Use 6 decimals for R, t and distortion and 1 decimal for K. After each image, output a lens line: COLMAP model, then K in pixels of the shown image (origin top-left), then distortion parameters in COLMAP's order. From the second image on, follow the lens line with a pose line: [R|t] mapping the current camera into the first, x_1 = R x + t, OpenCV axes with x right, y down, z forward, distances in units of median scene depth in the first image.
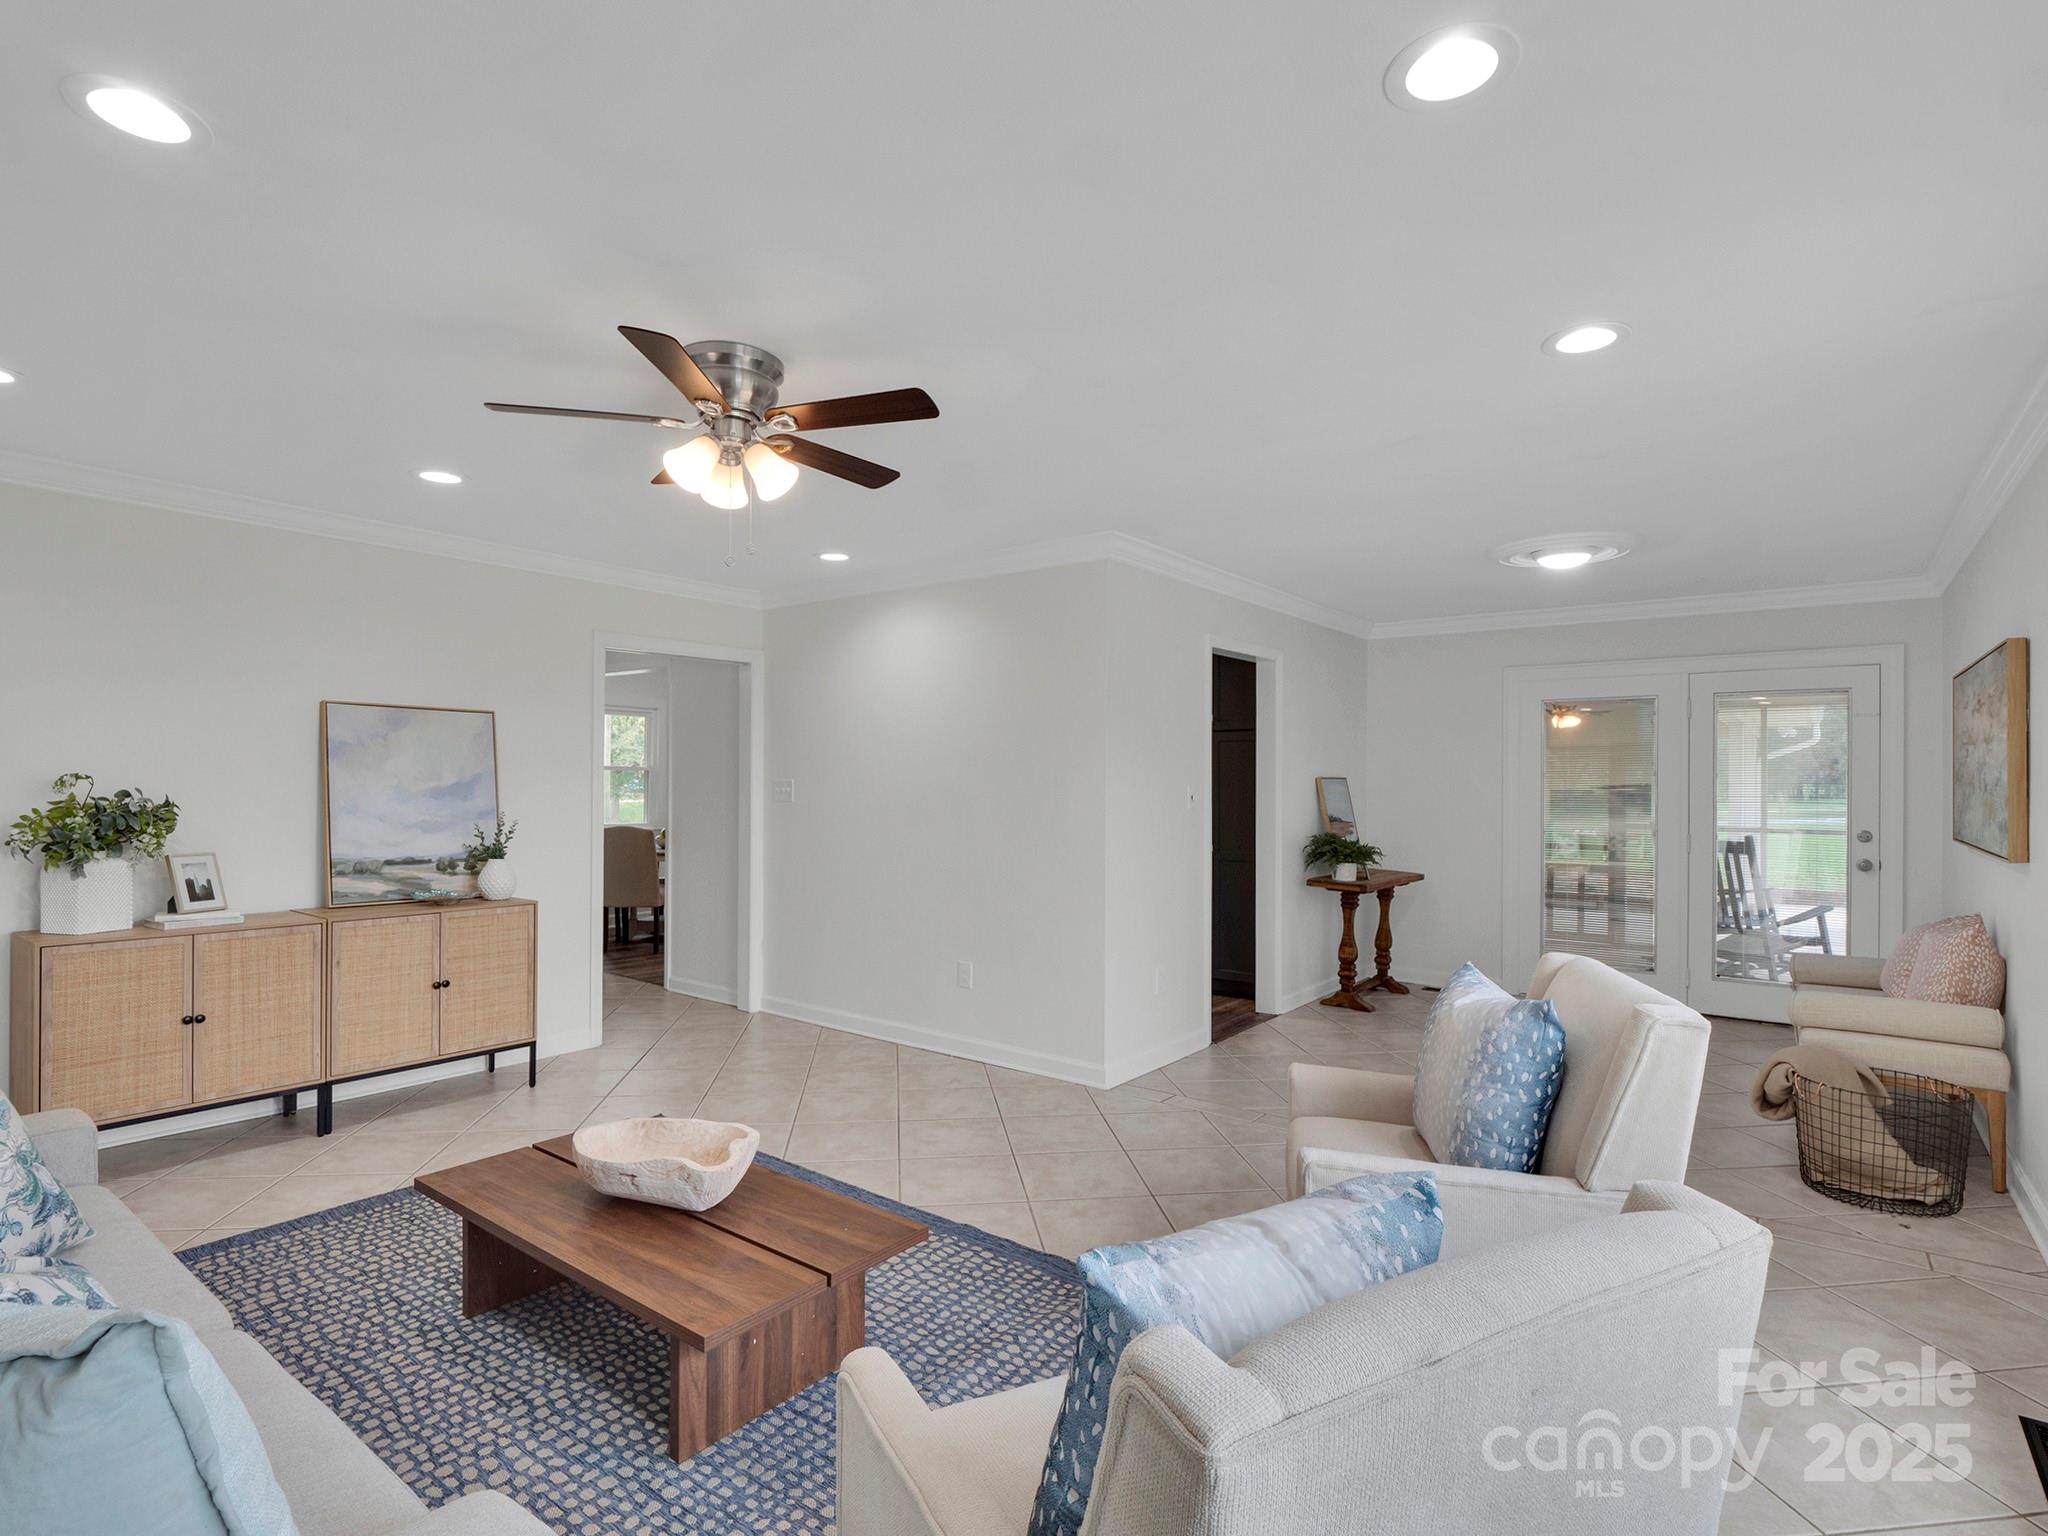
lens RADIAL K [[1028.2, 0, 1024.0], [0, 1028.2, 768.0], [0, 0, 1]] dist [-0.017994, 0.000469]
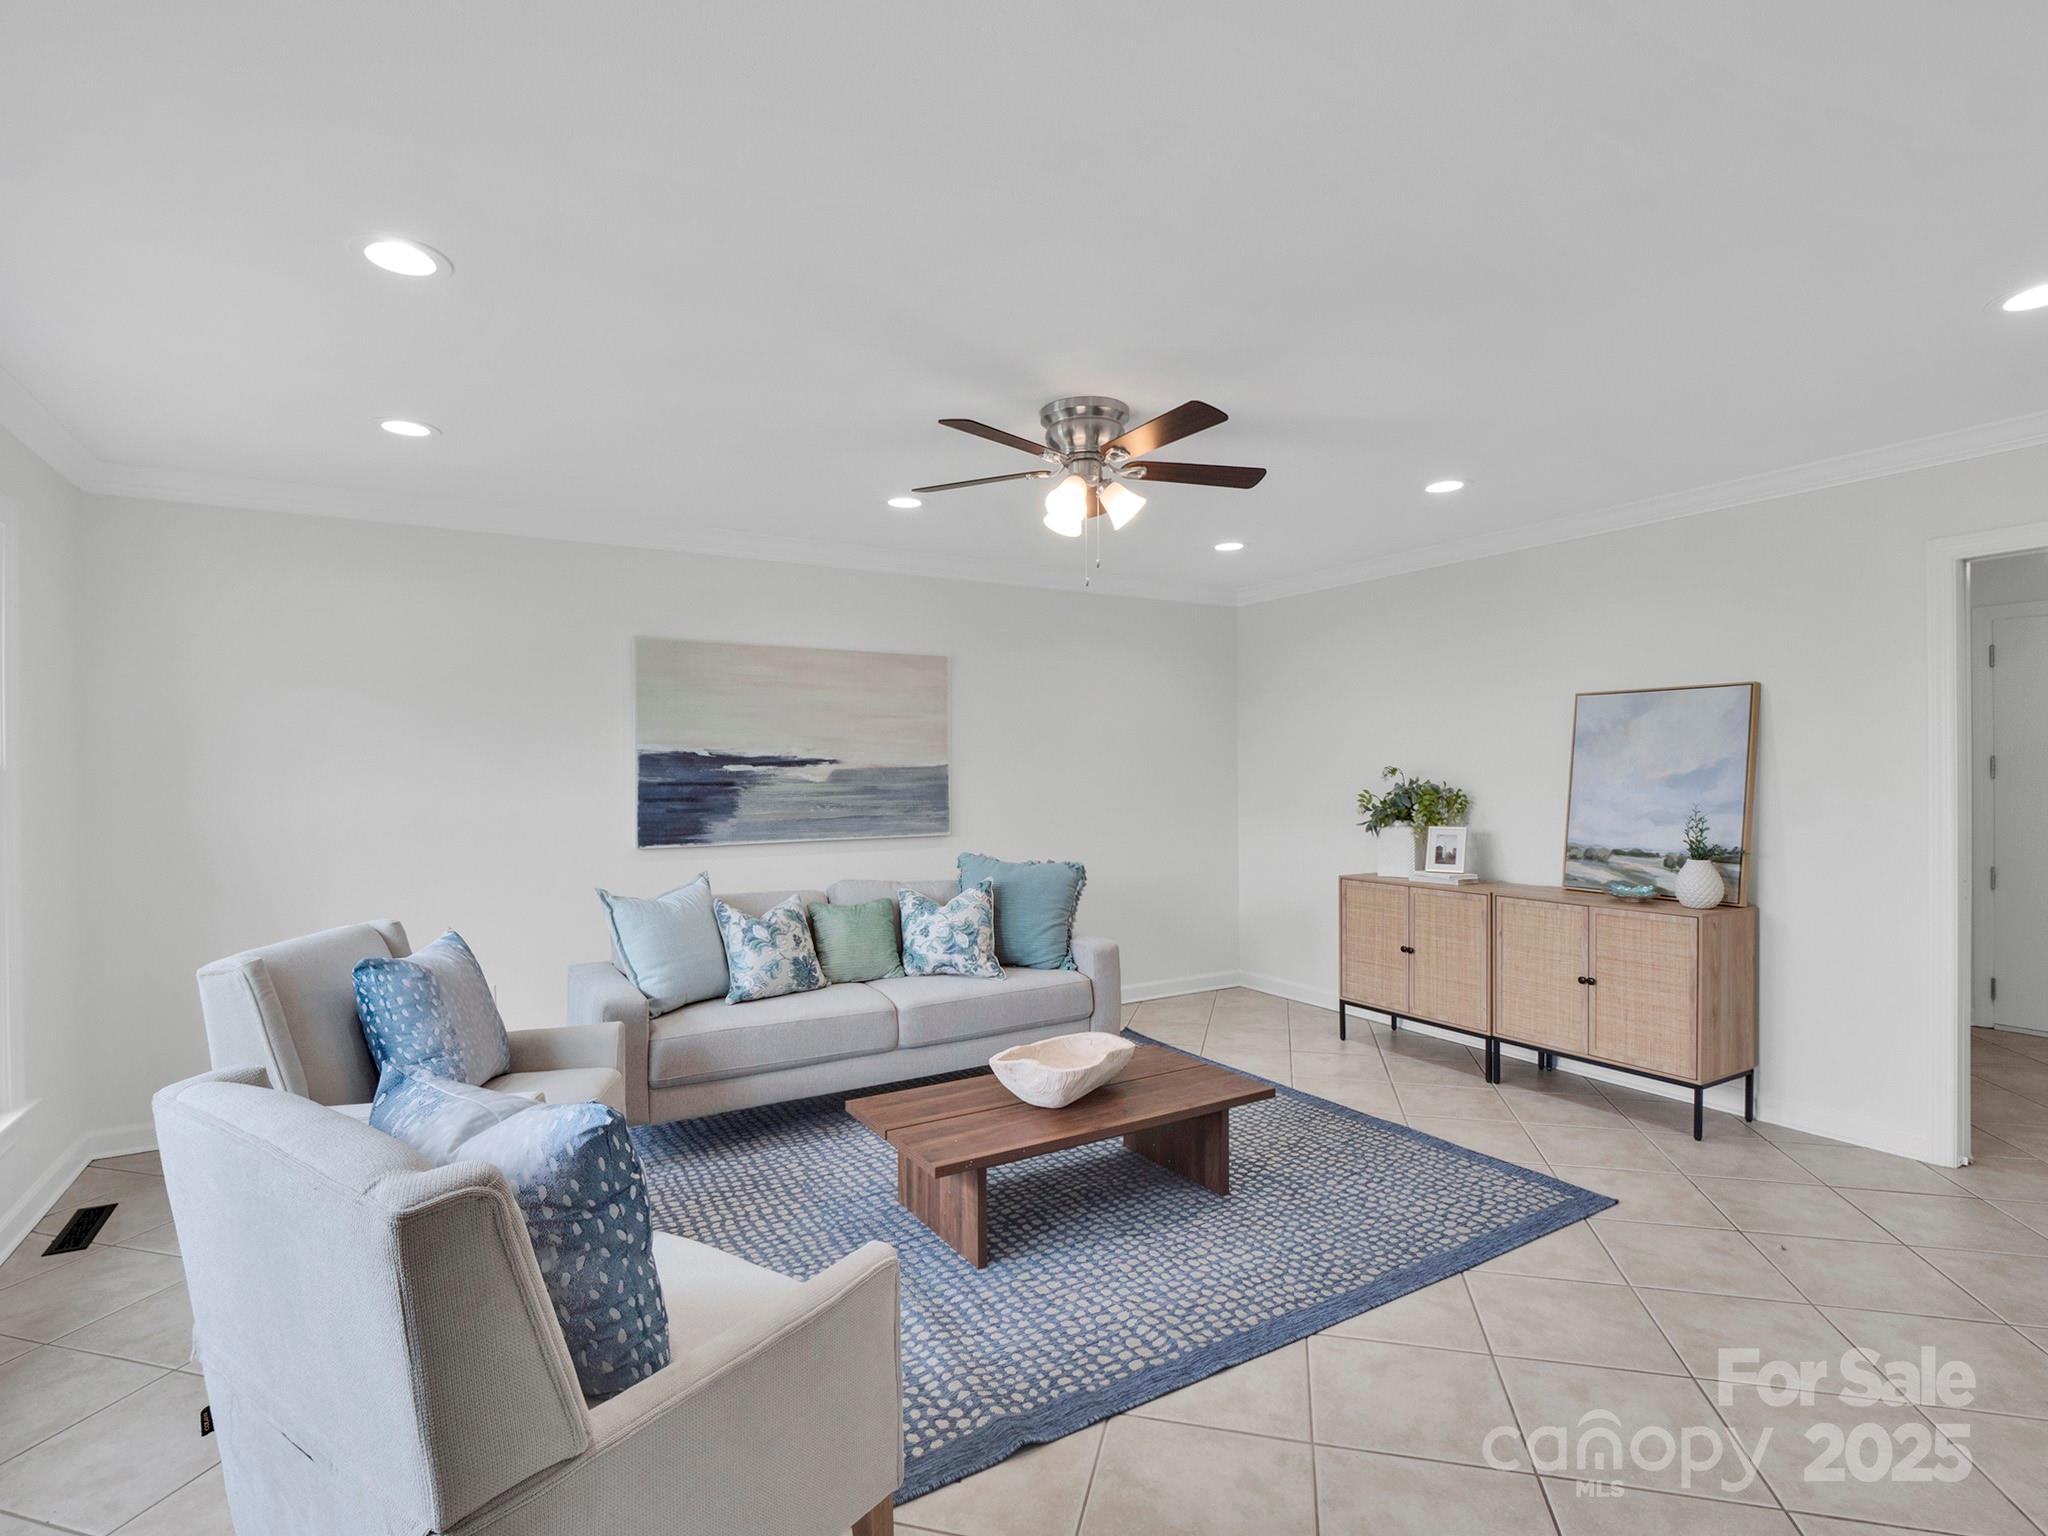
lens RADIAL K [[1037.1, 0, 1024.0], [0, 1037.1, 768.0], [0, 0, 1]] dist [-0.001263, -0.000091]
pose [[-0.380850, -0.007283, -0.924608, 0.526722], [0.018118, 0.999718, -0.015338, 0.017404], [0.924459, -0.022593, -0.380611, 0.877610]]
